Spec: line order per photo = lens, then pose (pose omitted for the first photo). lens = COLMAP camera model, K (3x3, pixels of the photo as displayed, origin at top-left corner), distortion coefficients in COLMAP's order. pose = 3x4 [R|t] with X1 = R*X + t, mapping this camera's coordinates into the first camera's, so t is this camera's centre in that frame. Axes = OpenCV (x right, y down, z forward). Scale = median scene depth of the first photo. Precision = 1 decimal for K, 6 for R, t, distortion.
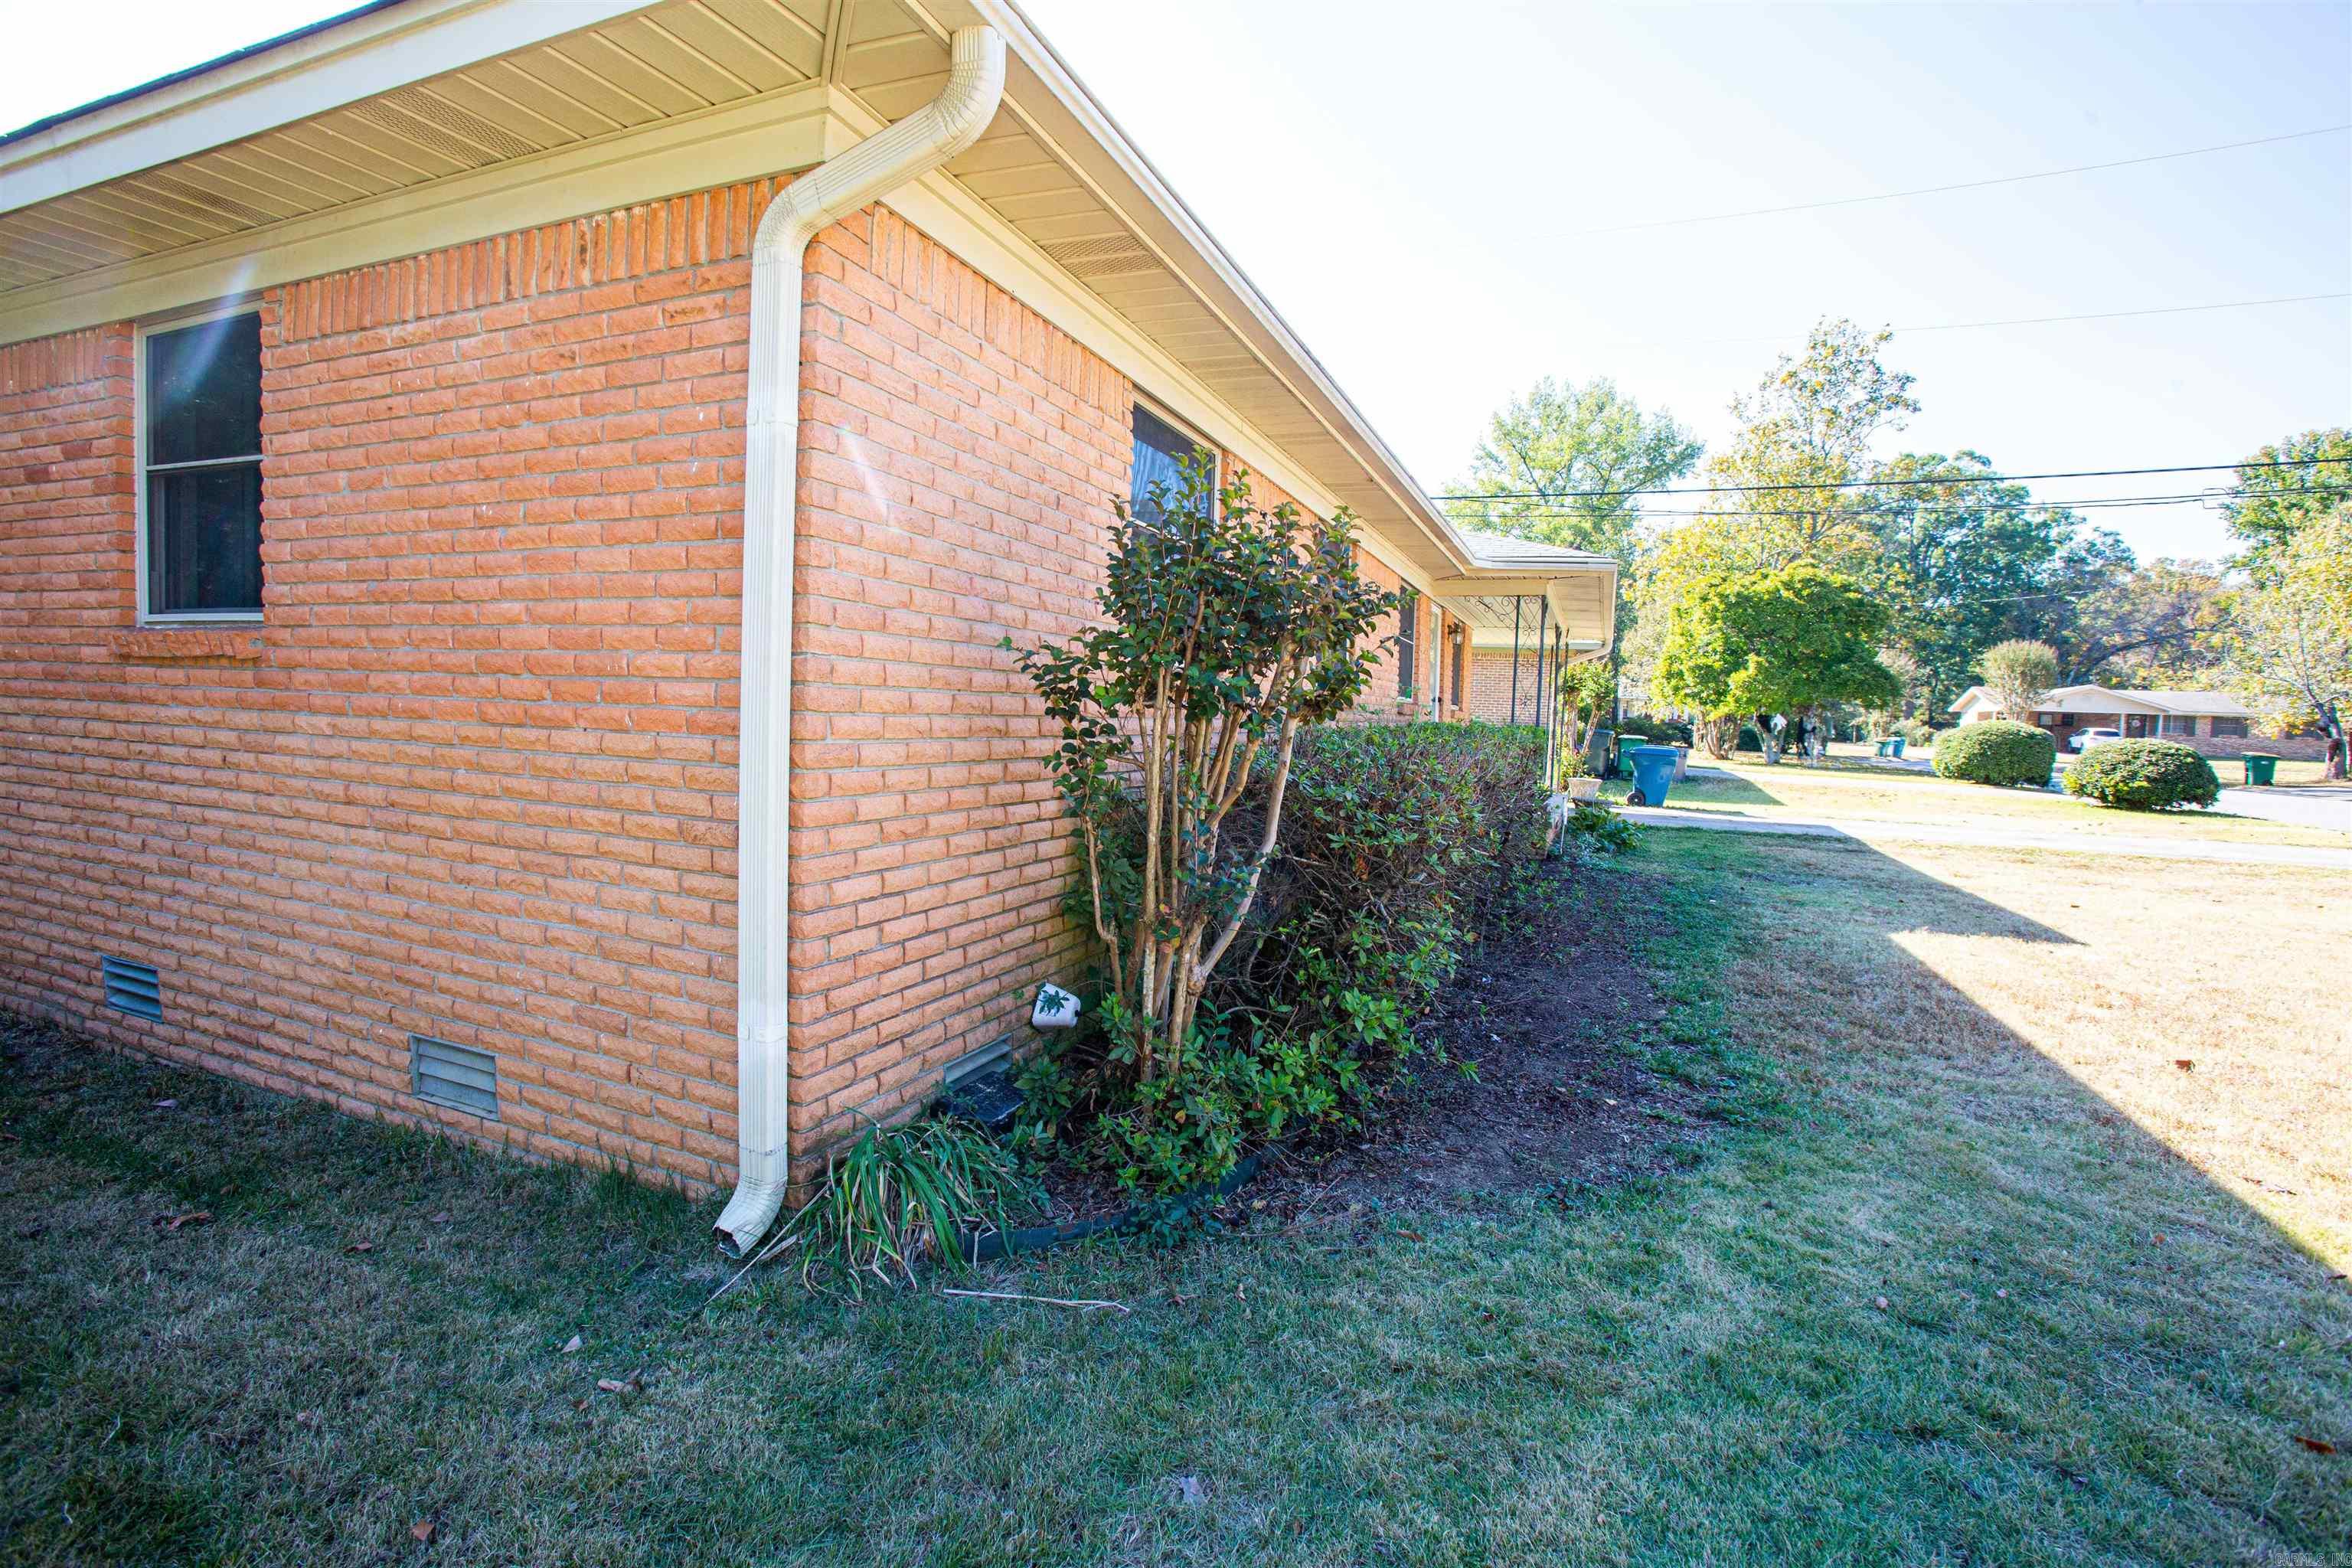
lens RADIAL K [[1096.3, 0, 1177.3], [0, 1096.3, 786.0], [0, 0, 1]] dist [-0.068718, 0.024900]
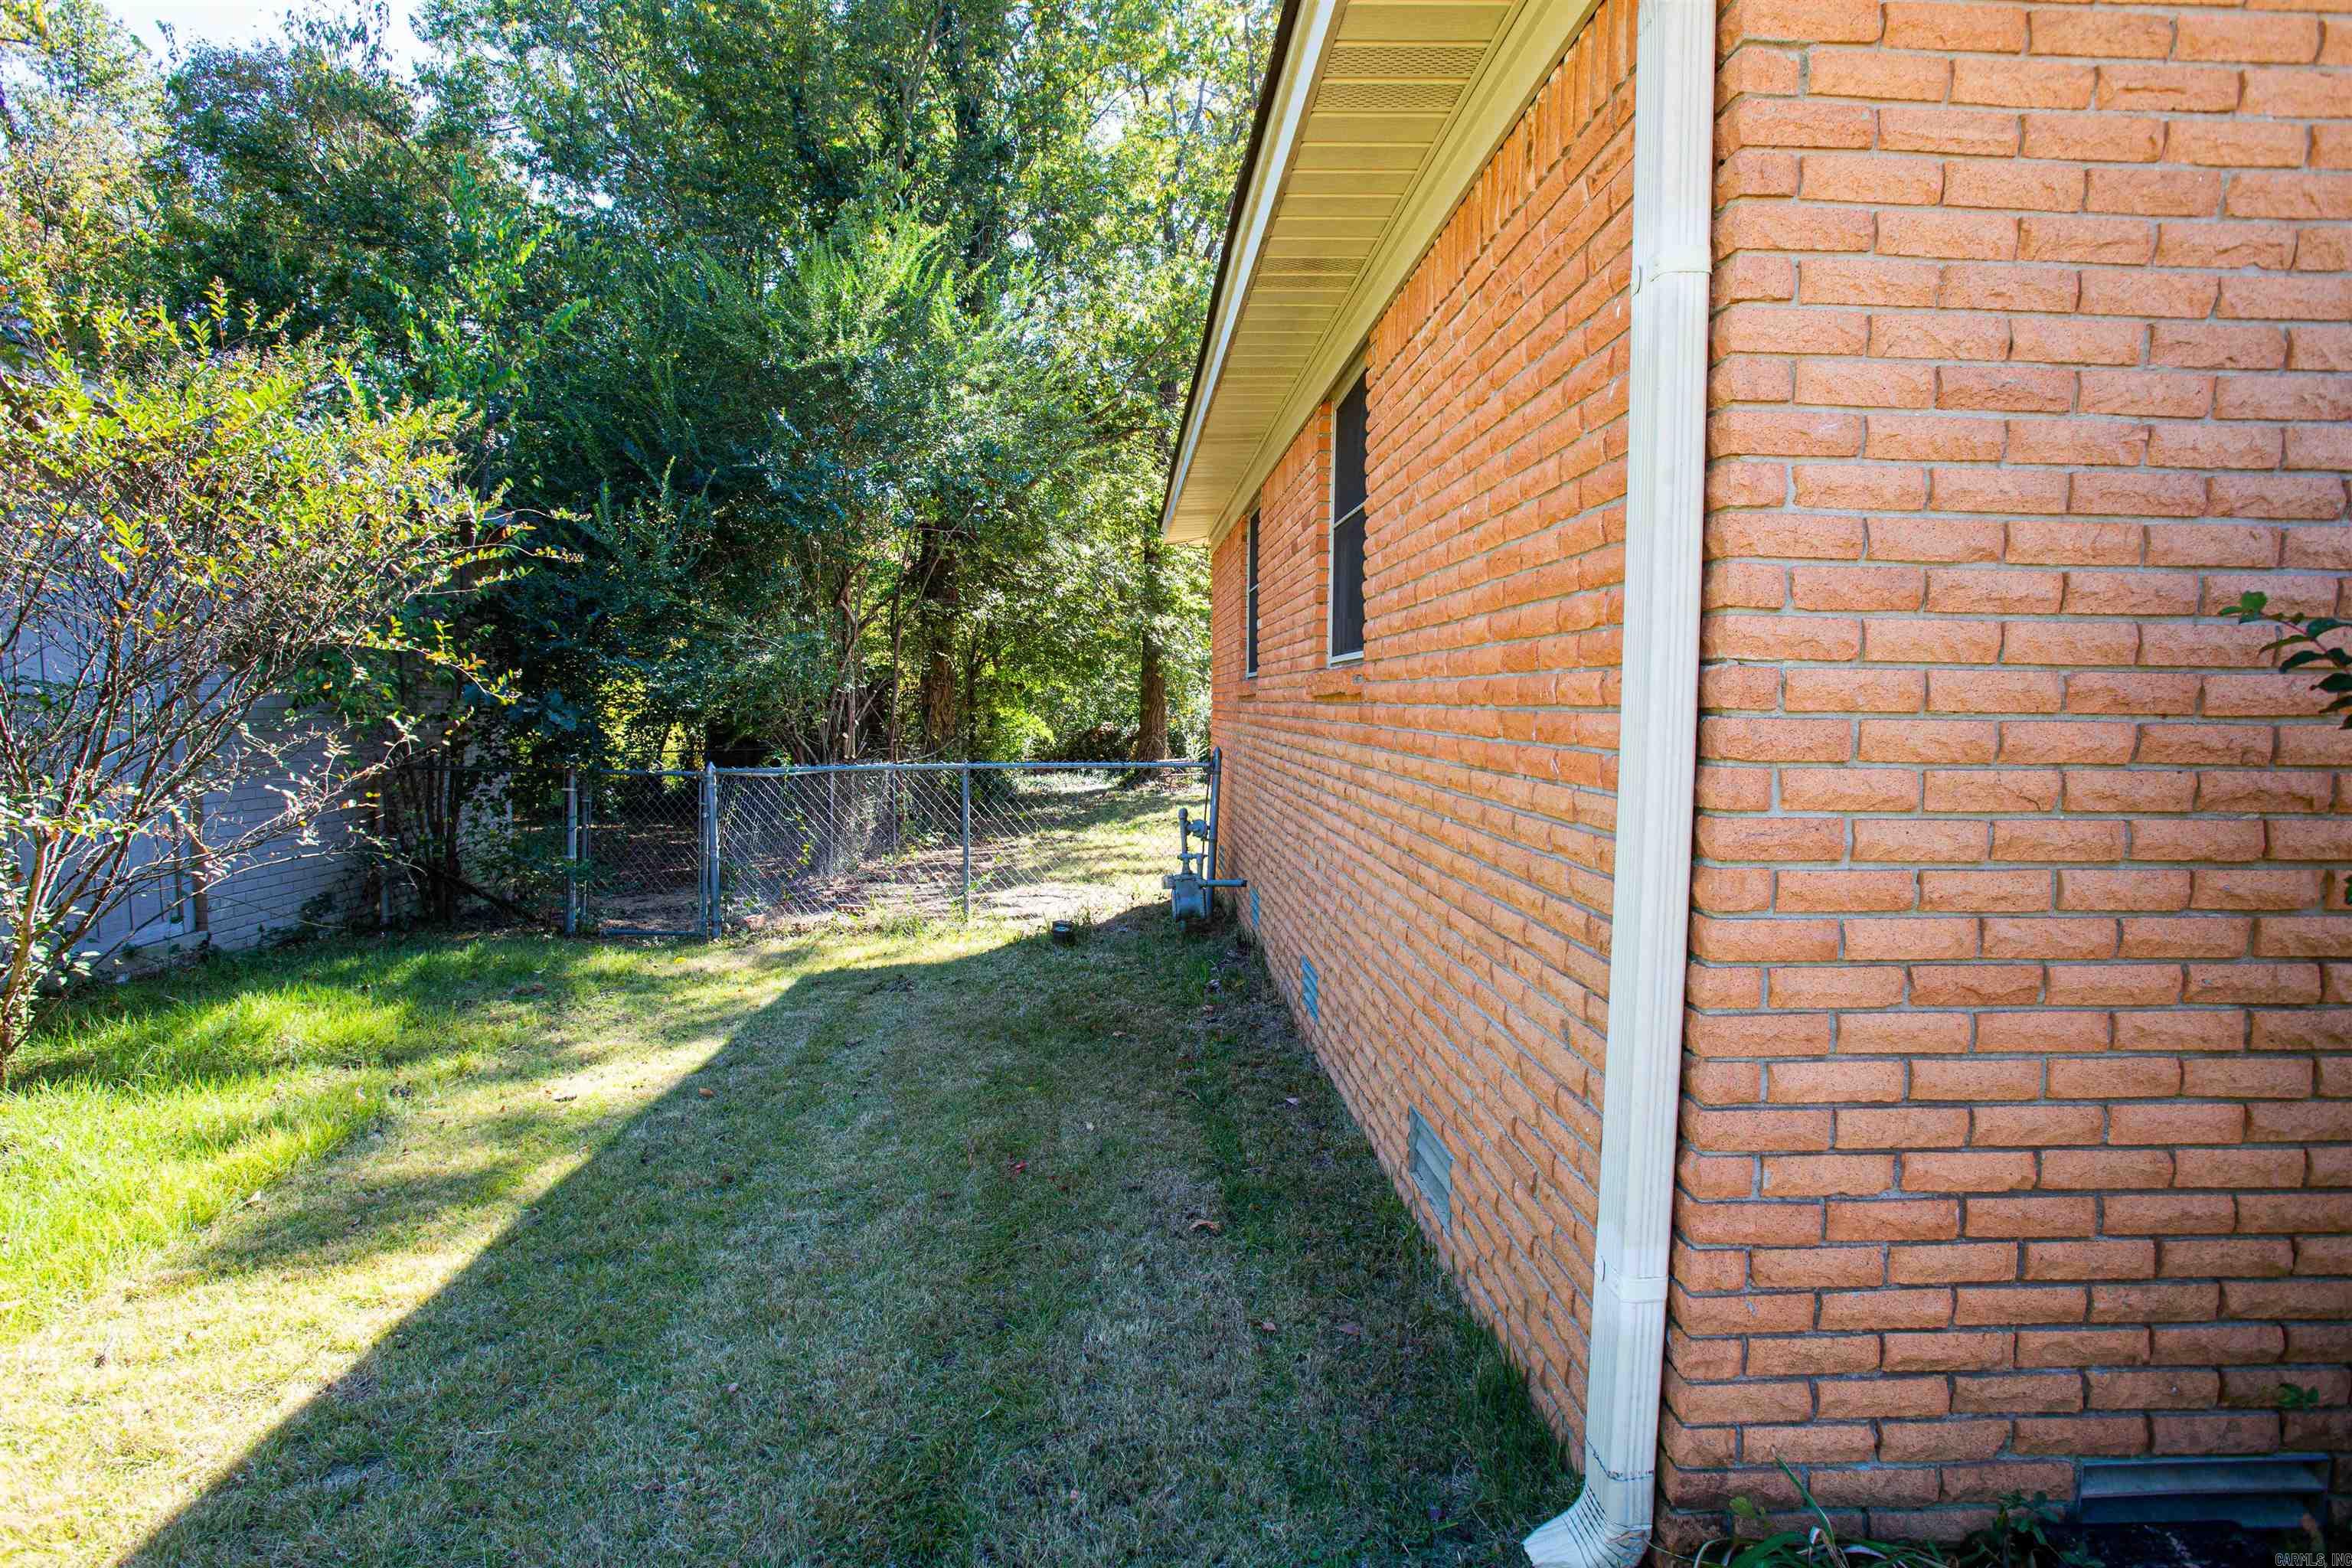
lens RADIAL K [[1150.8, 0, 1166.1], [0, 1150.8, 783.7], [0, 0, 1]] dist [-0.031444, 0.005994]
pose [[0.403330, 0.031809, -0.914502, 0.086200], [-0.051737, 0.998590, 0.011916, -0.042835], [0.913591, 0.042507, 0.404406, 0.423841]]
